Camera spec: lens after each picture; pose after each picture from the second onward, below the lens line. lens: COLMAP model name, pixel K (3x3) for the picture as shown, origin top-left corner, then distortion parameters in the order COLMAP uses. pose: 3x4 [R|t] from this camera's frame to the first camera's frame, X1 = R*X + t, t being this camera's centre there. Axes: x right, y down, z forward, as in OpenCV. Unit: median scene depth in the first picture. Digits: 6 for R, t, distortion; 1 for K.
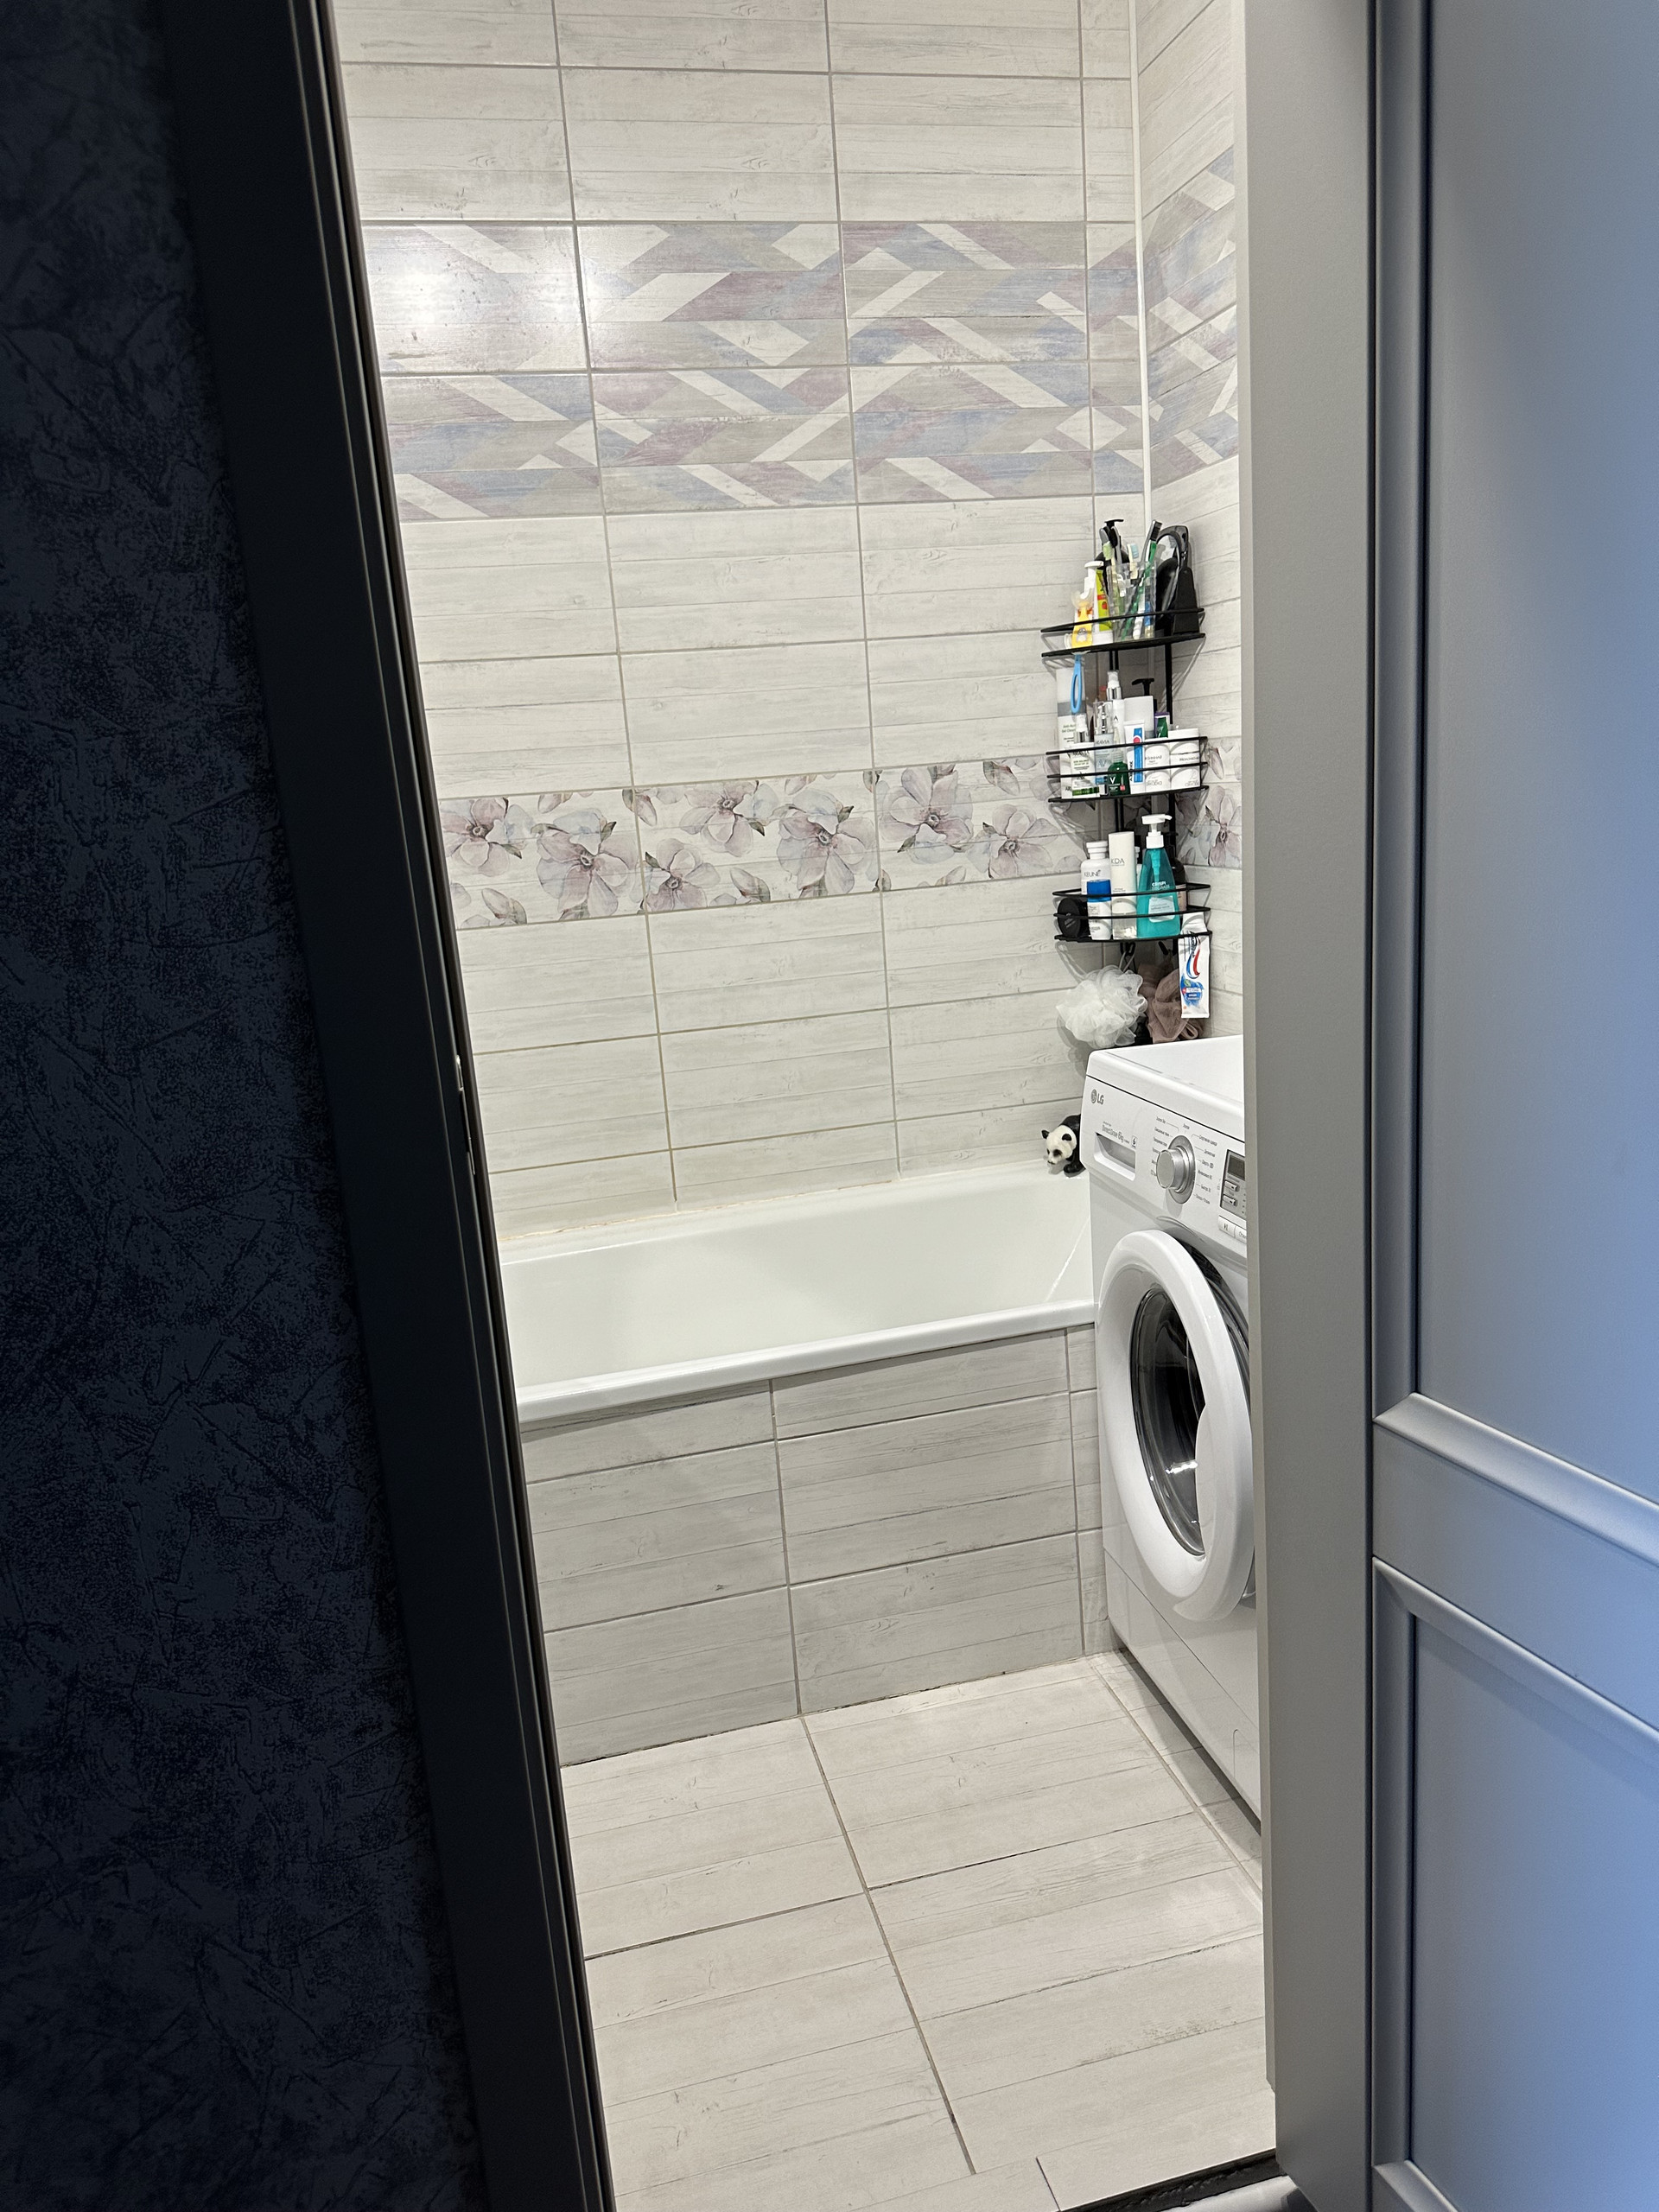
lens RADIAL K [[1543.3, 0, 830.1], [0, 1543.3, 1114.1], [0, 0, 1]] dist [0.194004, -0.406880]
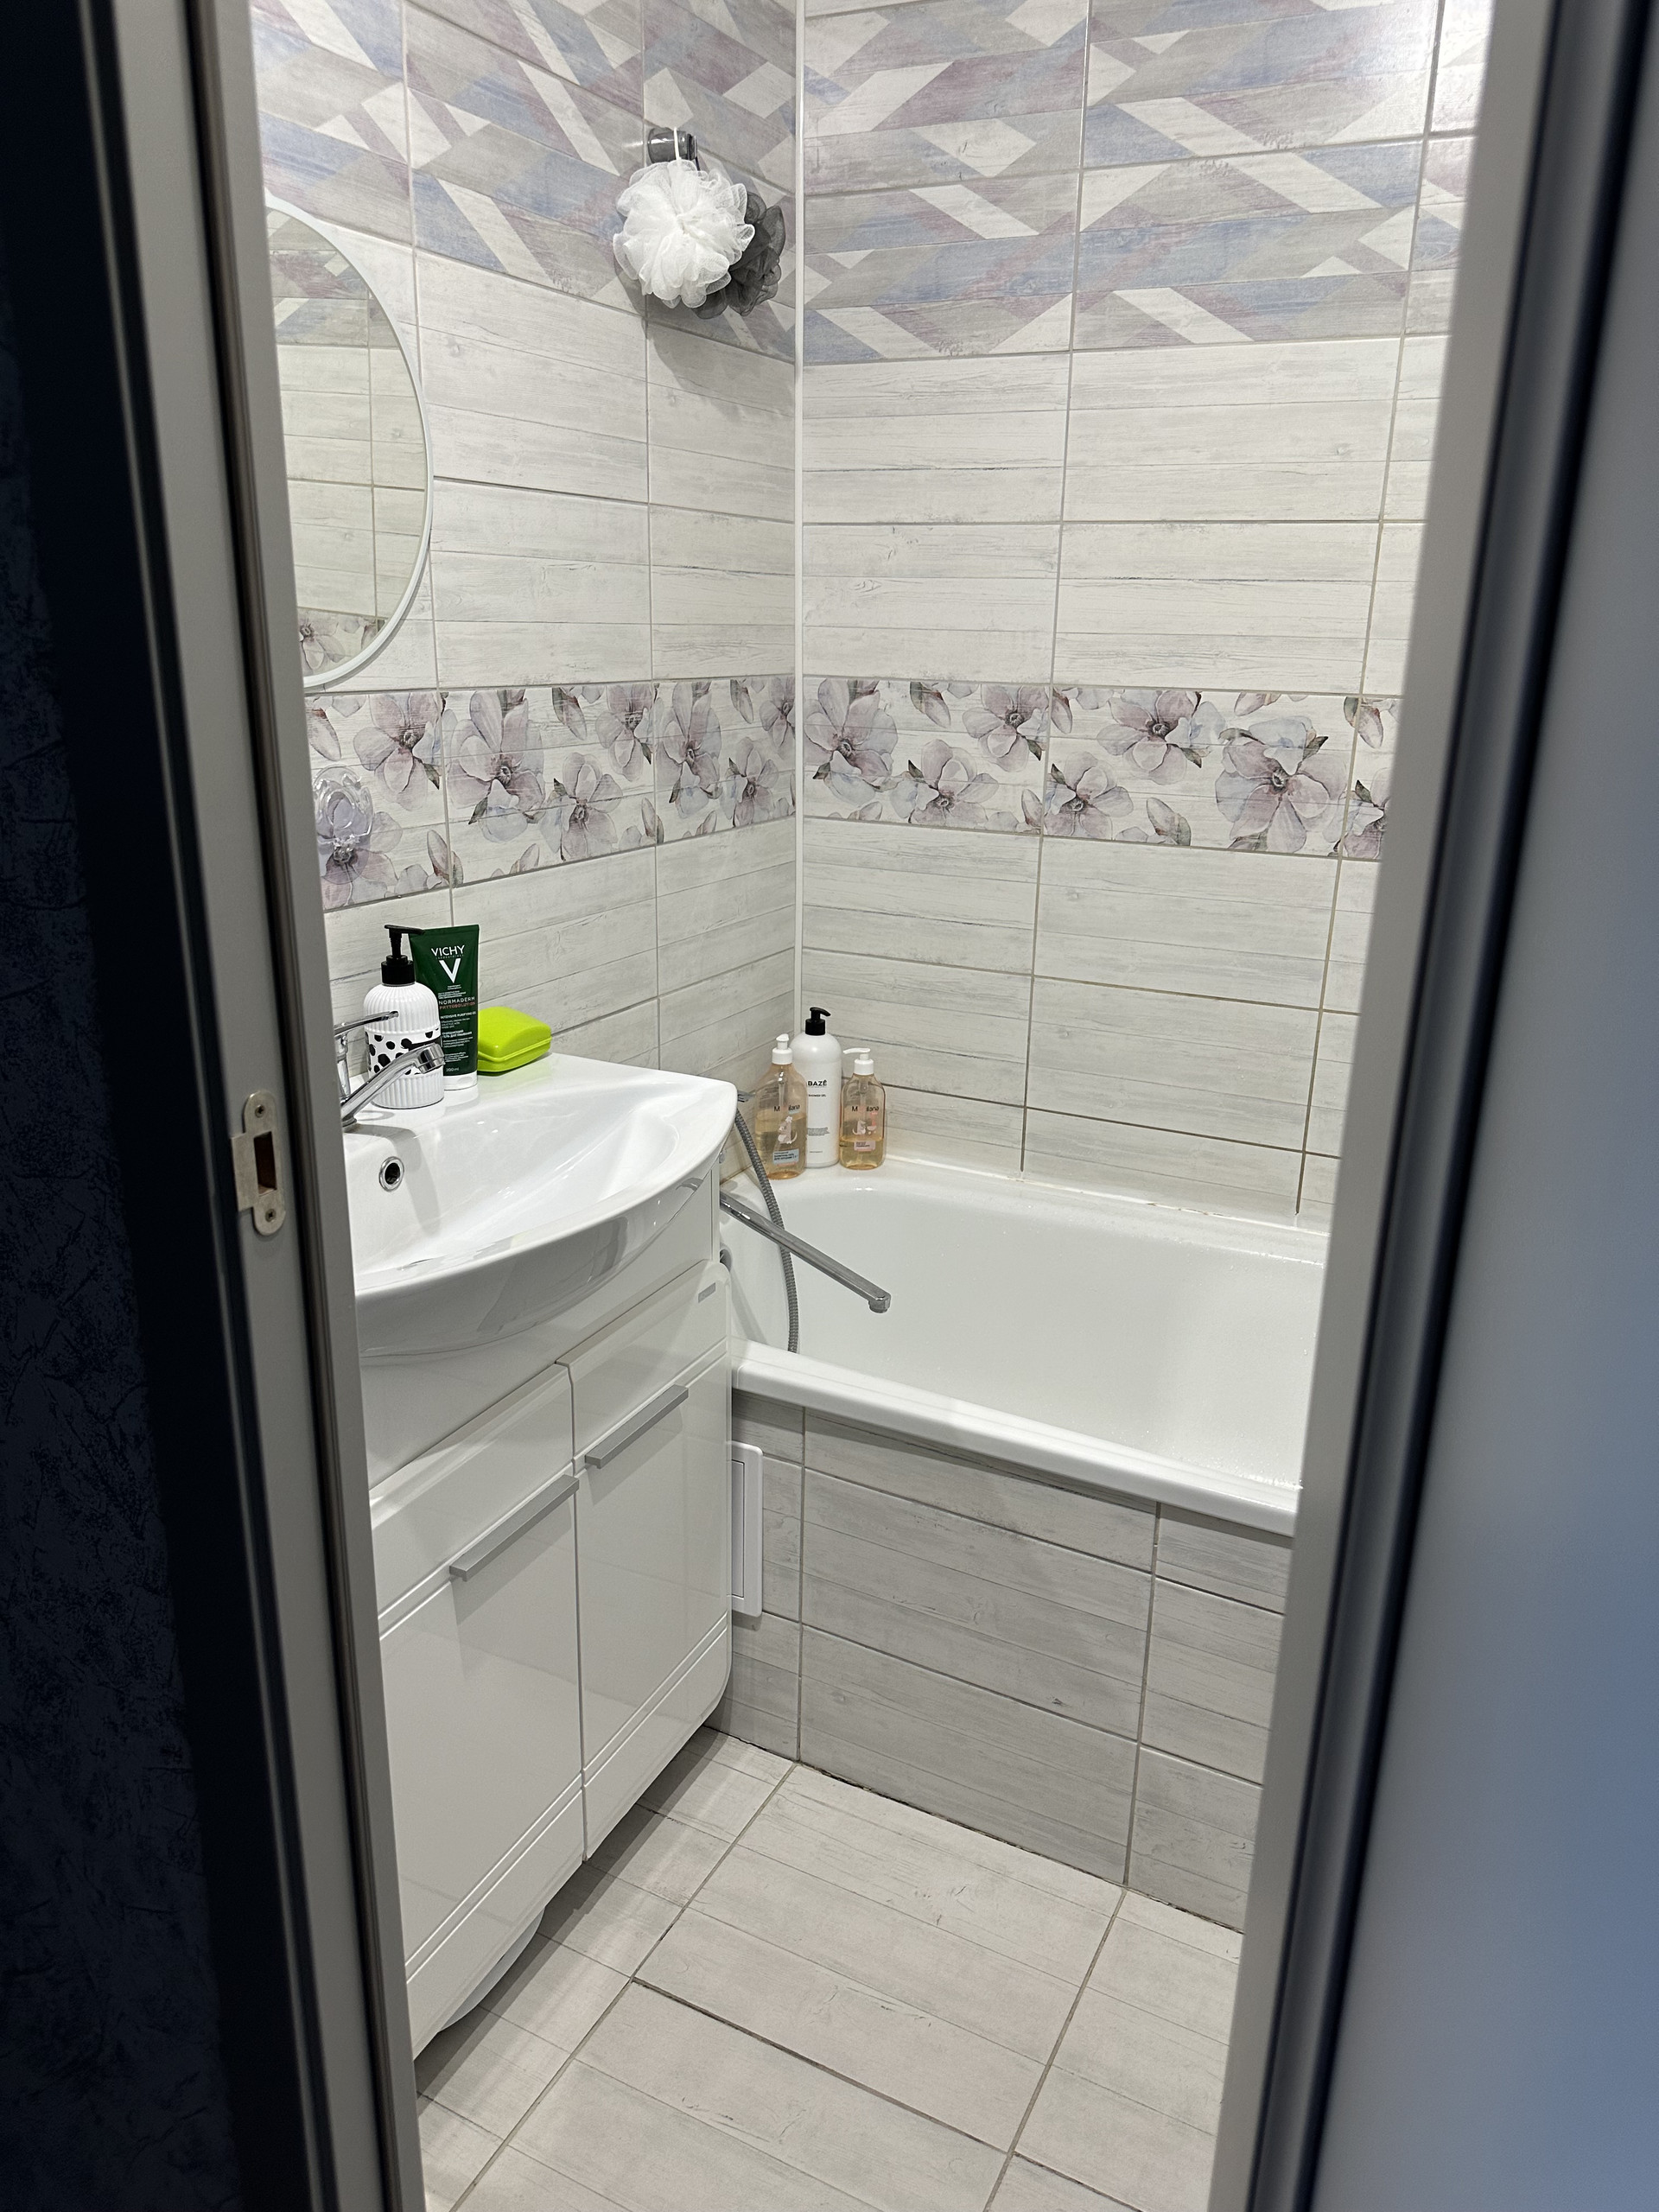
lens RADIAL K [[1559.4, 0, 829.5], [0, 1559.4, 1106.0], [0, 0, 1]] dist [0.050690, -0.064548]
pose [[0.757525, 0.280322, -0.589555, 0.201783], [-0.214815, 0.959854, 0.180375, -0.103992], [0.616450, -0.009993, 0.787331, 0.234922]]
